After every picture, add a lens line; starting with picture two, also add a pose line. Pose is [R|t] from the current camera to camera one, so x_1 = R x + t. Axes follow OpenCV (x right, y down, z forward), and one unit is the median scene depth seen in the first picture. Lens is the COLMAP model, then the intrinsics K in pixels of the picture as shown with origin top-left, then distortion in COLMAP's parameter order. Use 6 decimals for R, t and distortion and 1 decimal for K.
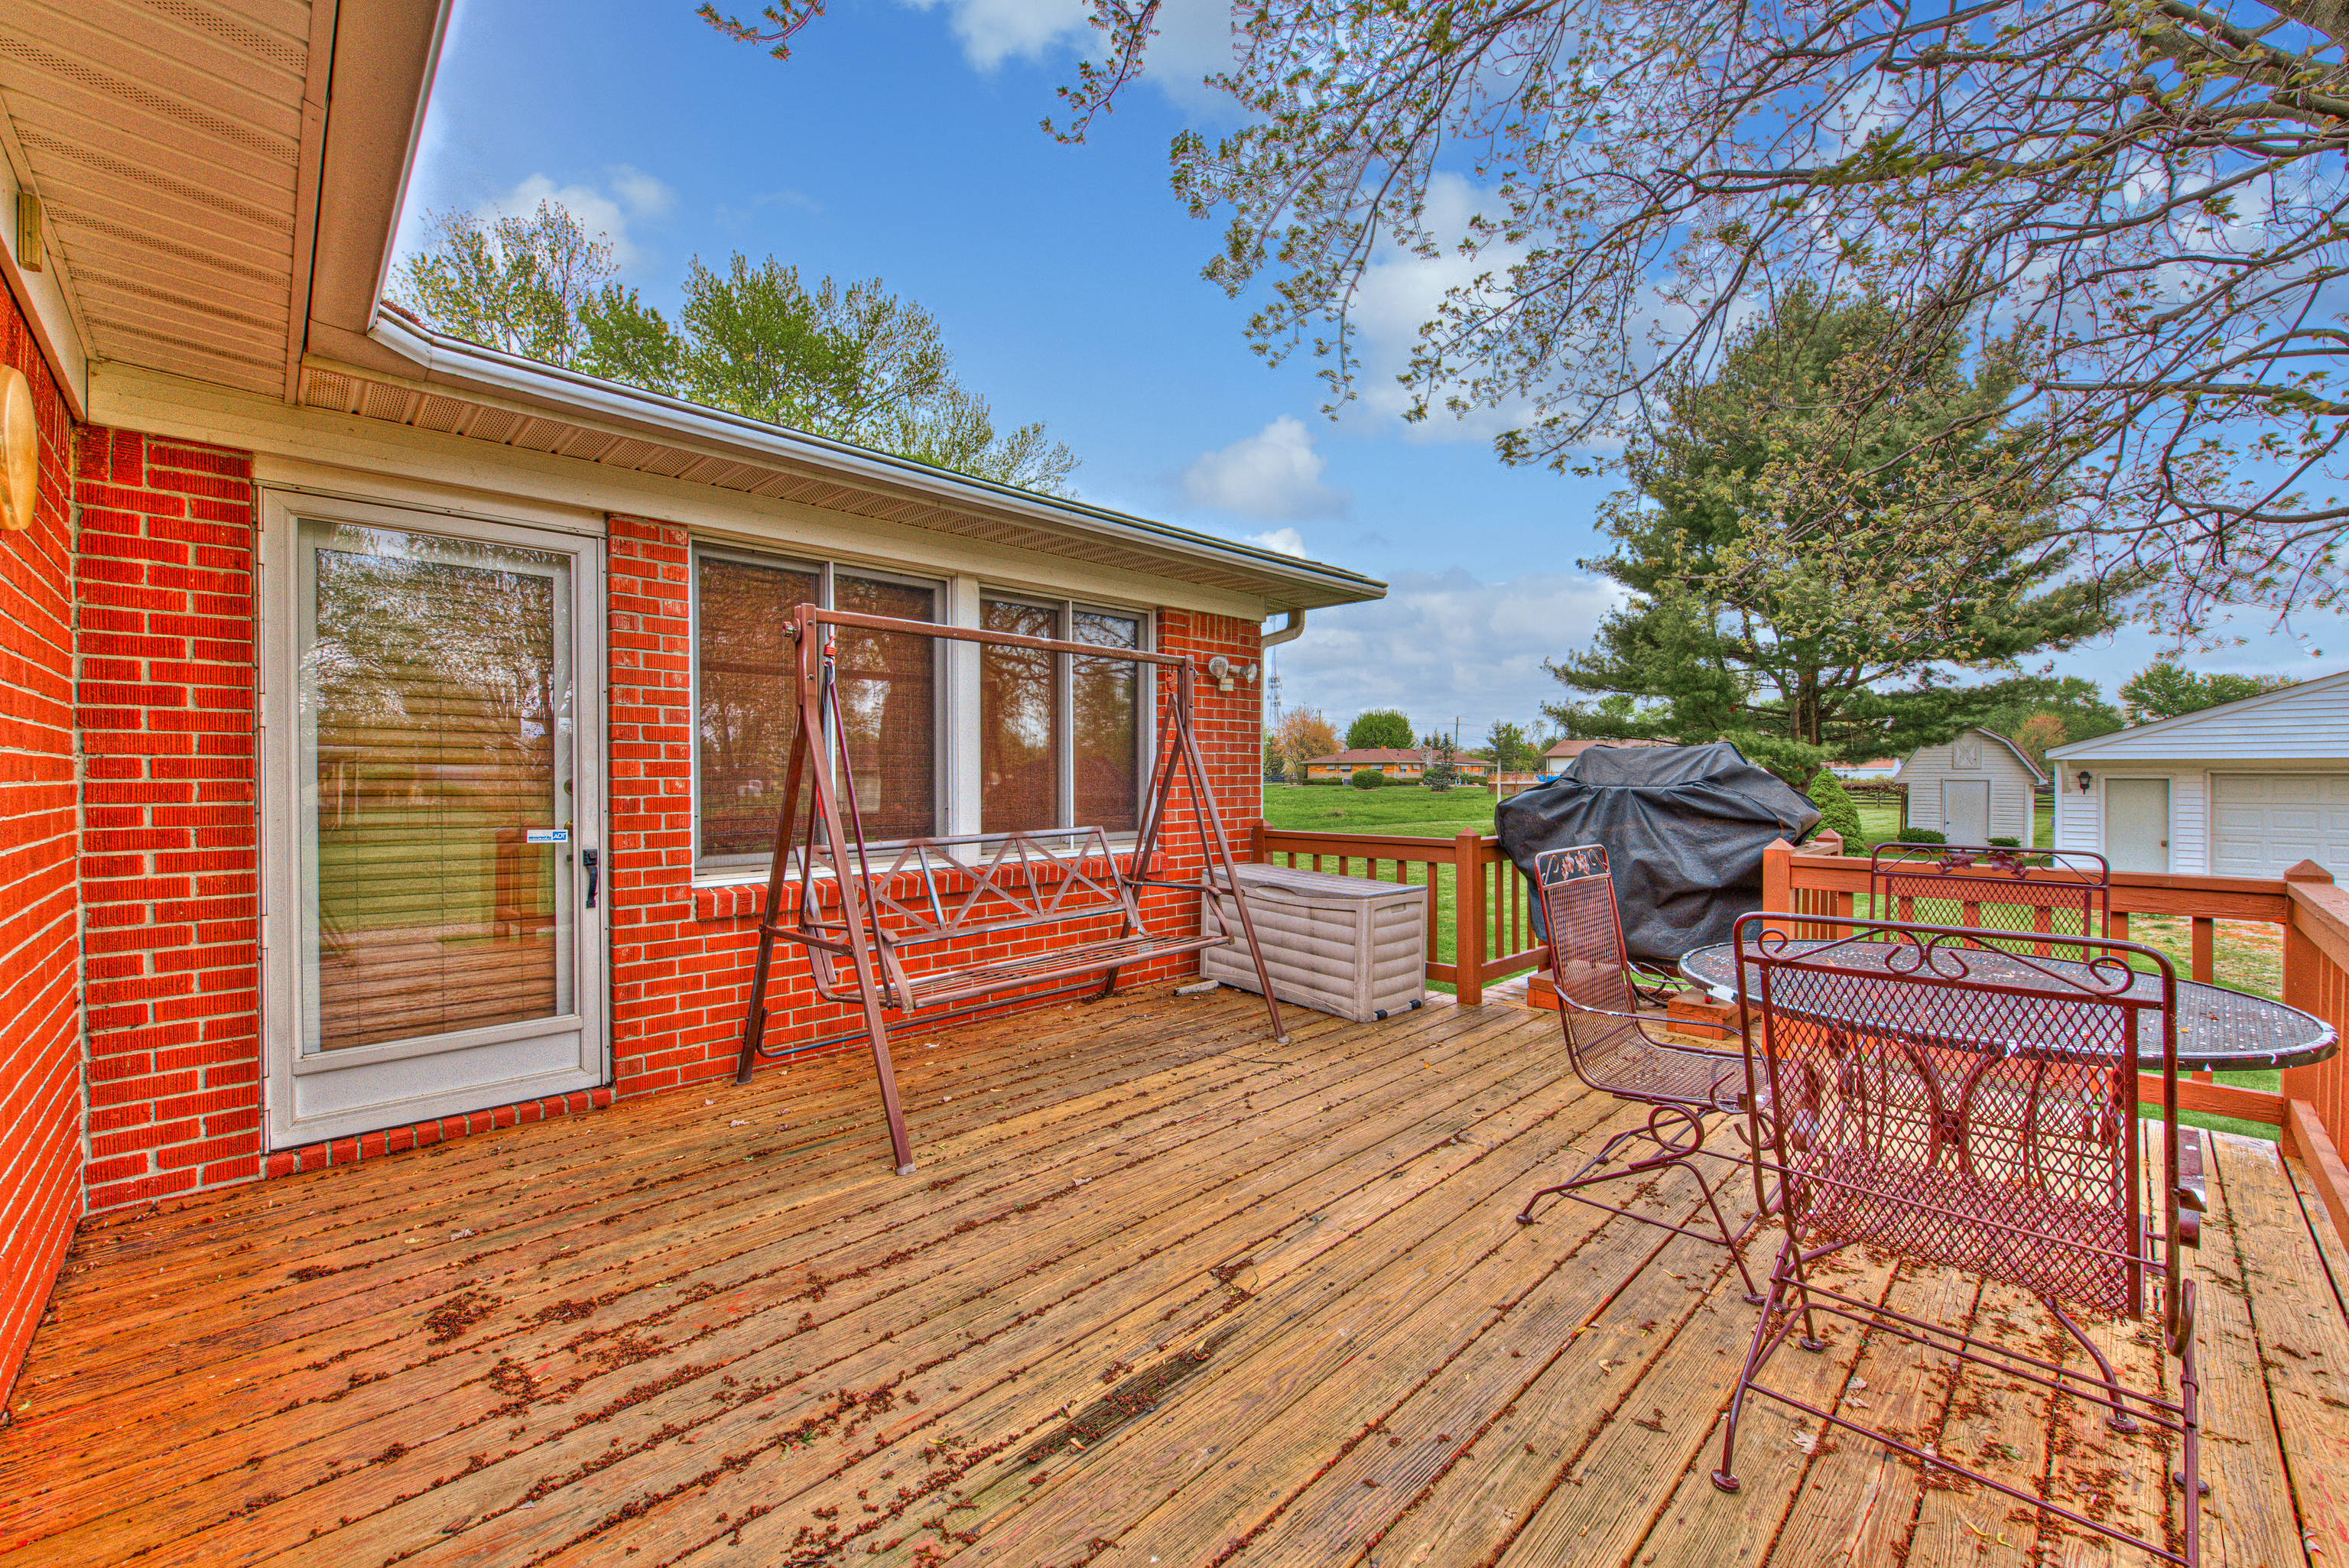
lens RADIAL K [[928.1, 0, 1179.5], [0, 928.1, 779.5], [0, 0, 1]] dist [-0.000210, 0.000120]
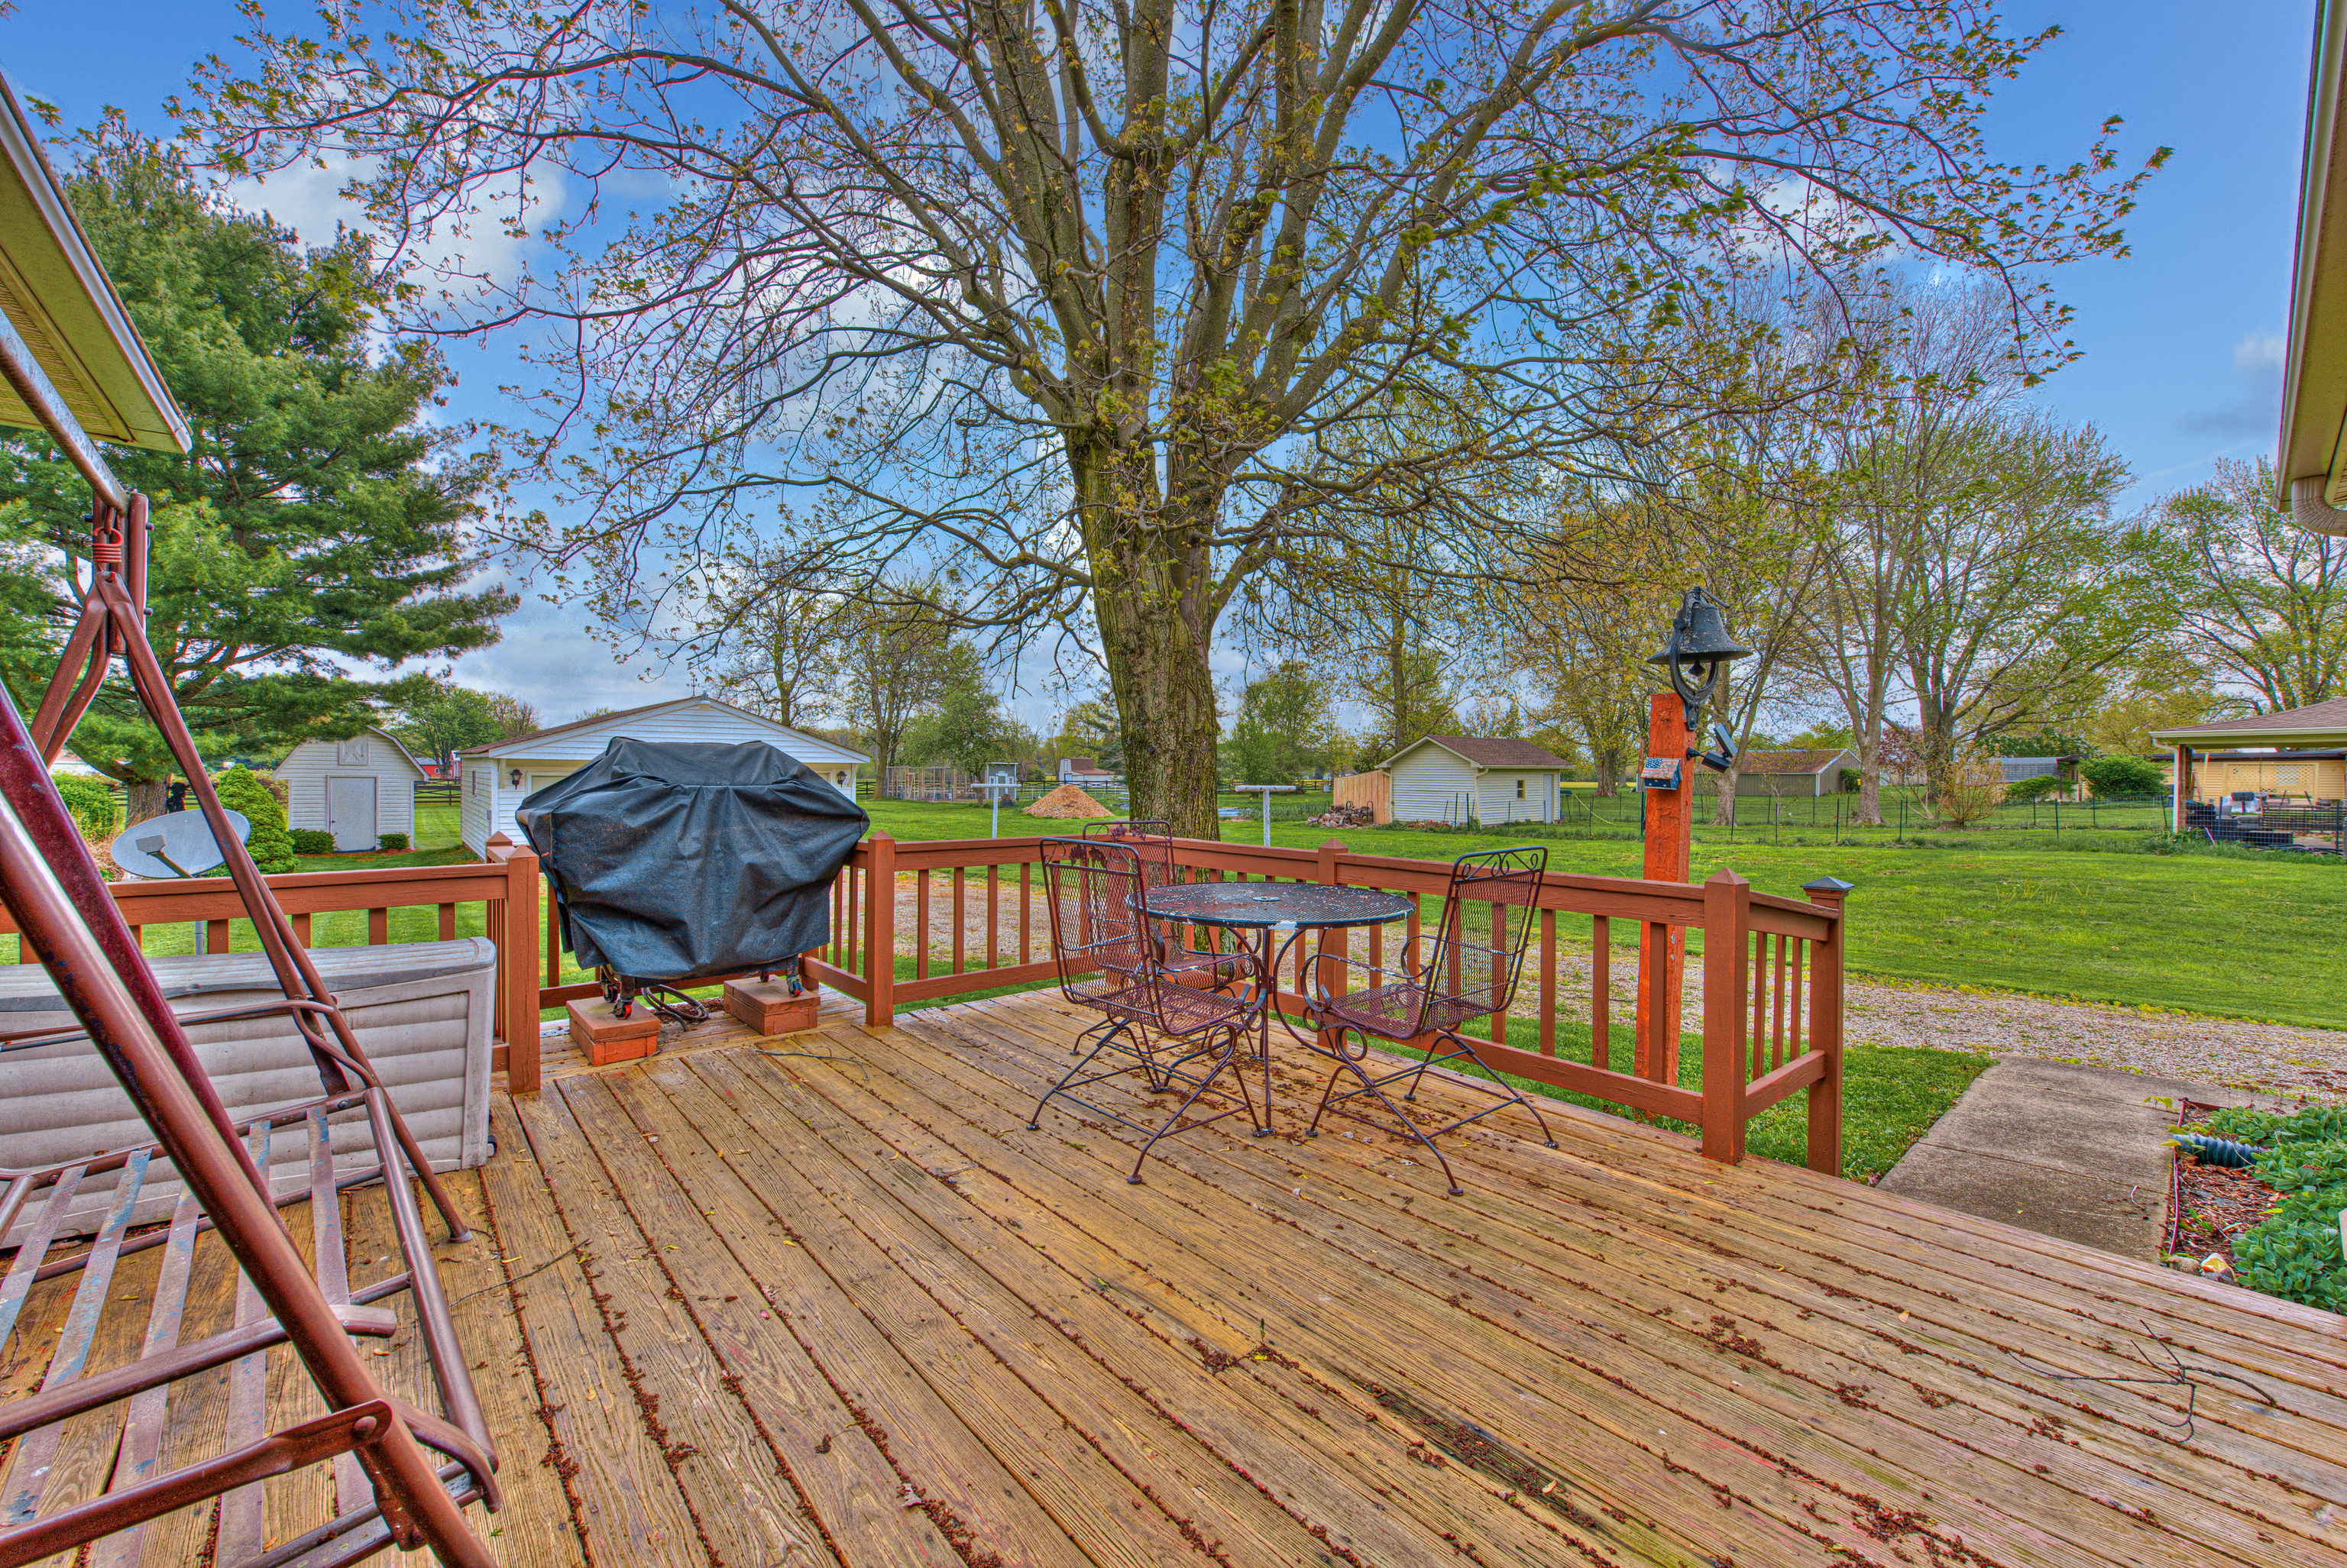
lens RADIAL K [[927.3, 0, 1171.7], [0, 927.3, 784.7], [0, 0, 1]] dist [-0.000210, 0.000120]
pose [[0.062965, -0.008168, 0.997982, -0.402847], [-0.001528, 0.999965, 0.008281, -0.001375], [-0.998015, -0.002047, 0.062950, 0.500359]]
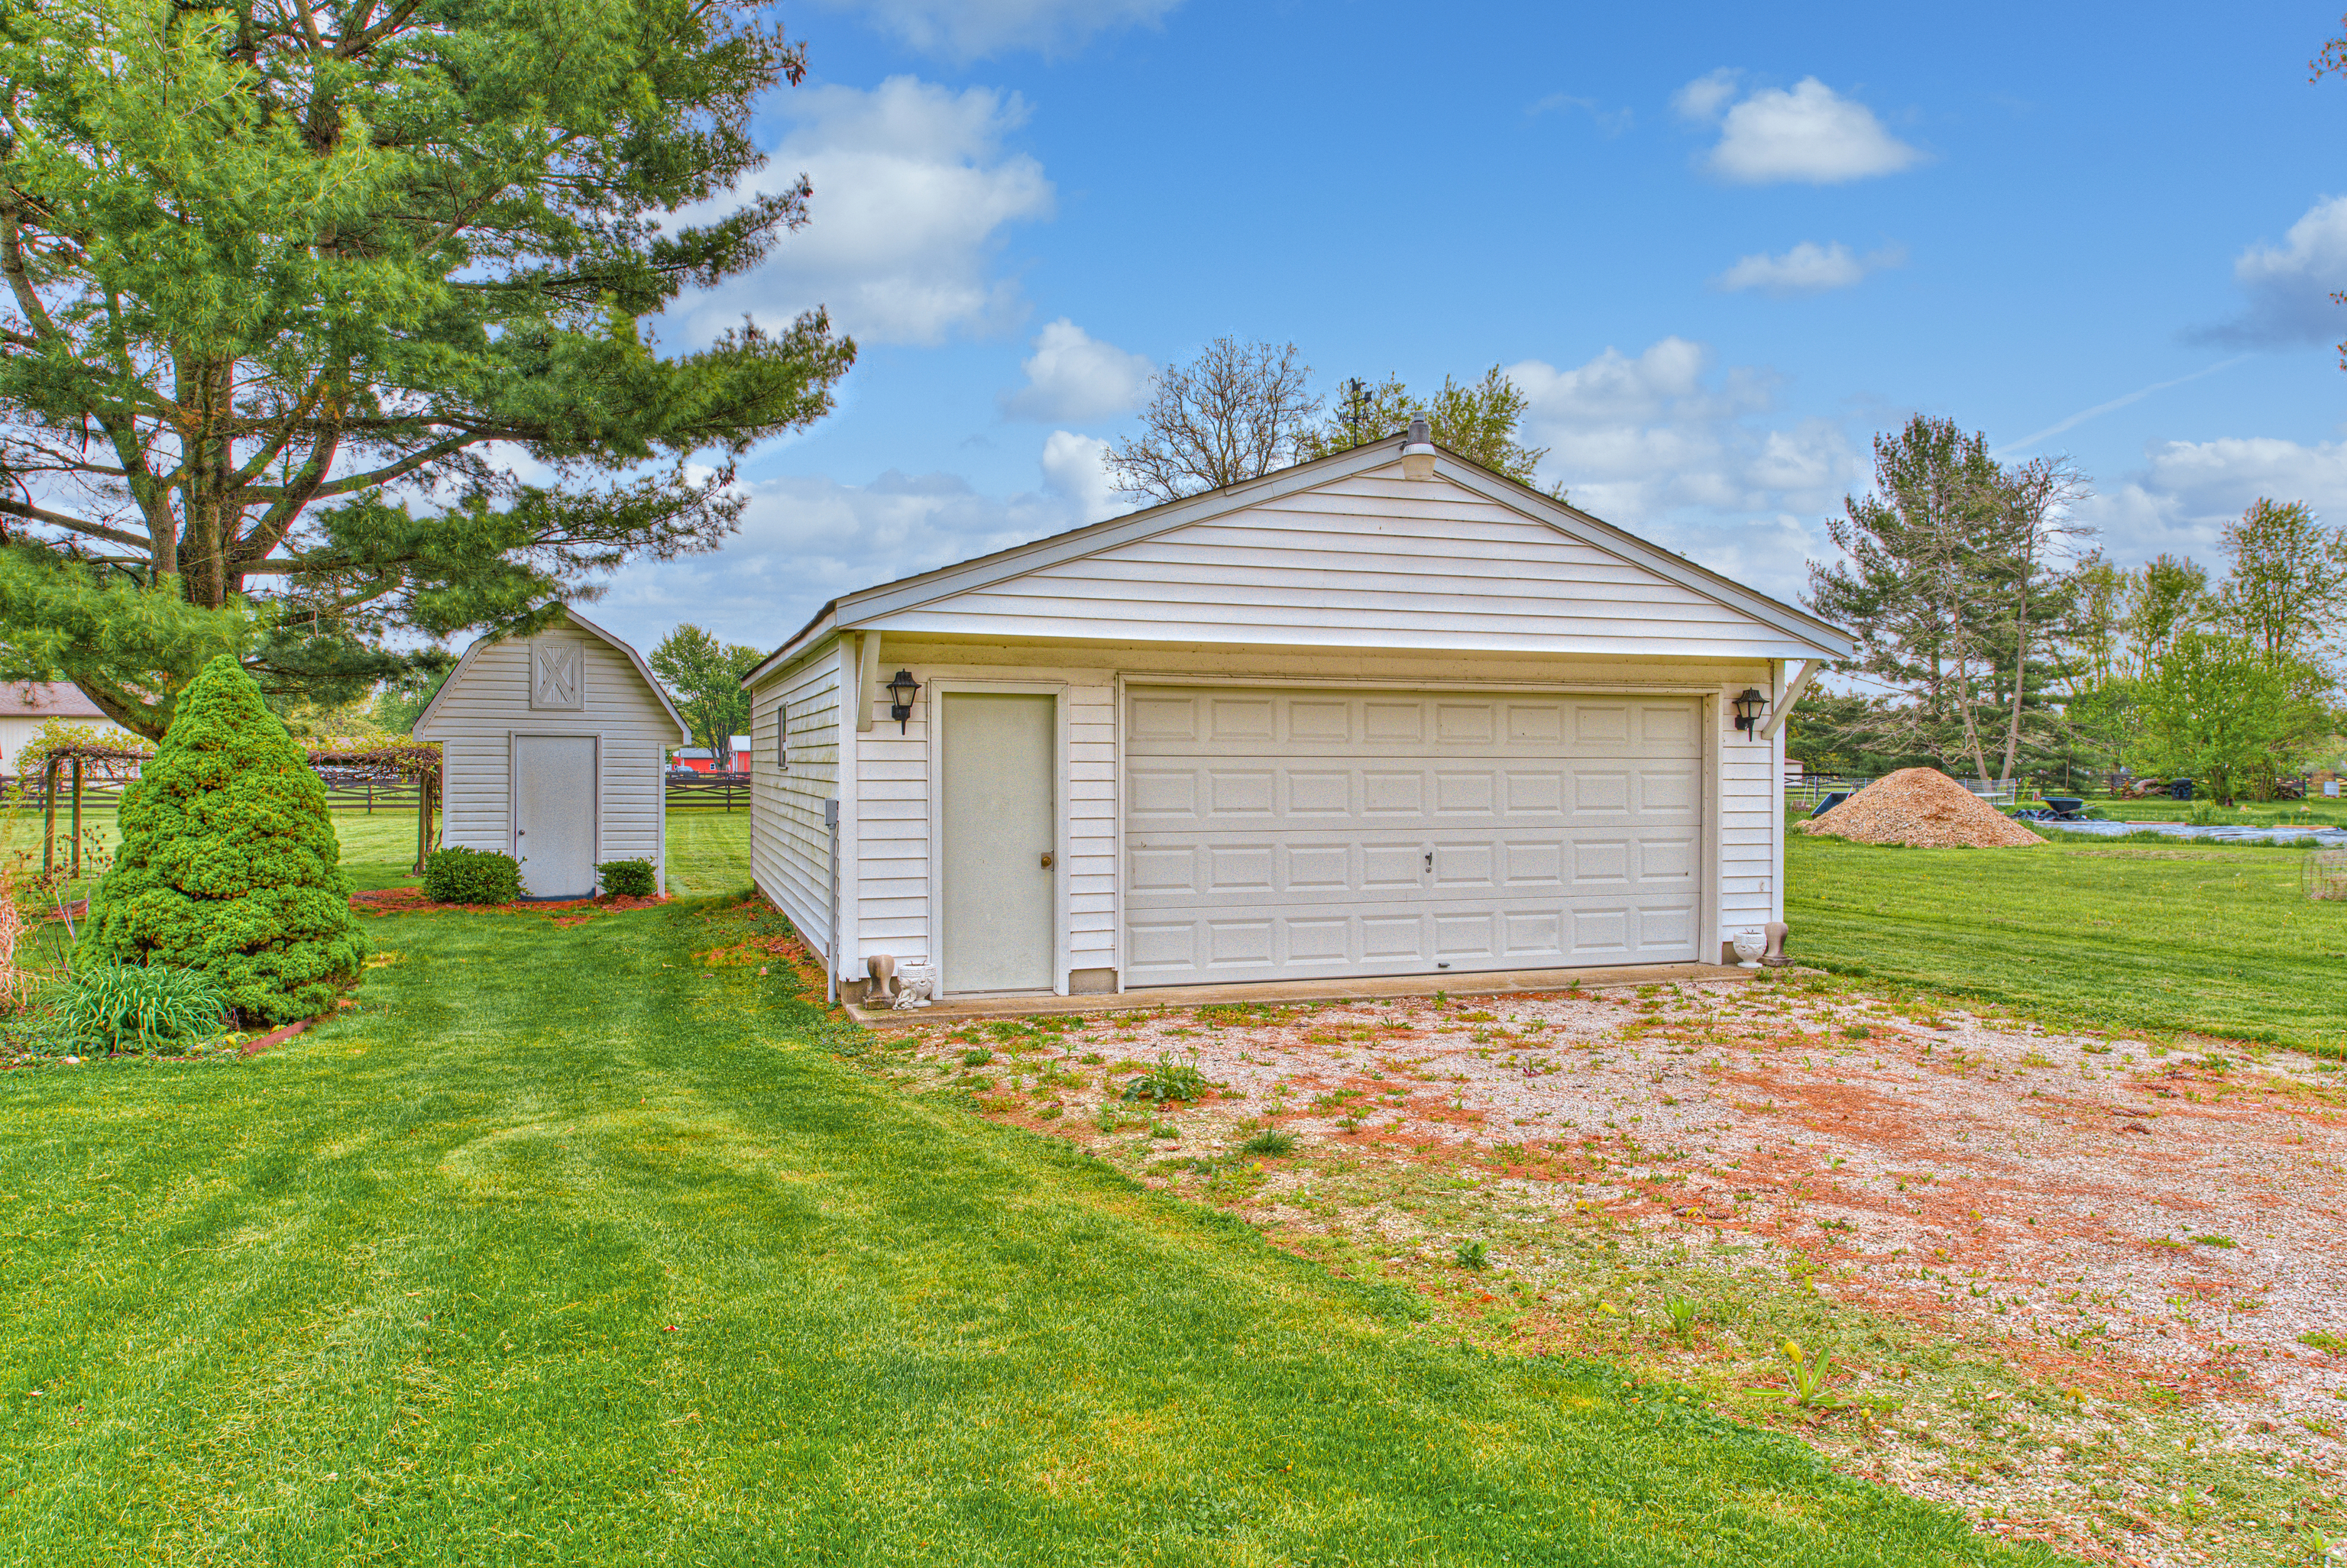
lens RADIAL K [[1587.2, 0, 1172.6], [0, 1587.2, 784.2], [0, 0, 1]] dist [0.007684, 0.001207]
pose [[0.436086, -0.004831, 0.899892, 1.788056], [0.003130, 0.999988, 0.003852, 0.128576], [-0.899900, 0.001137, 0.436096, 2.448398]]
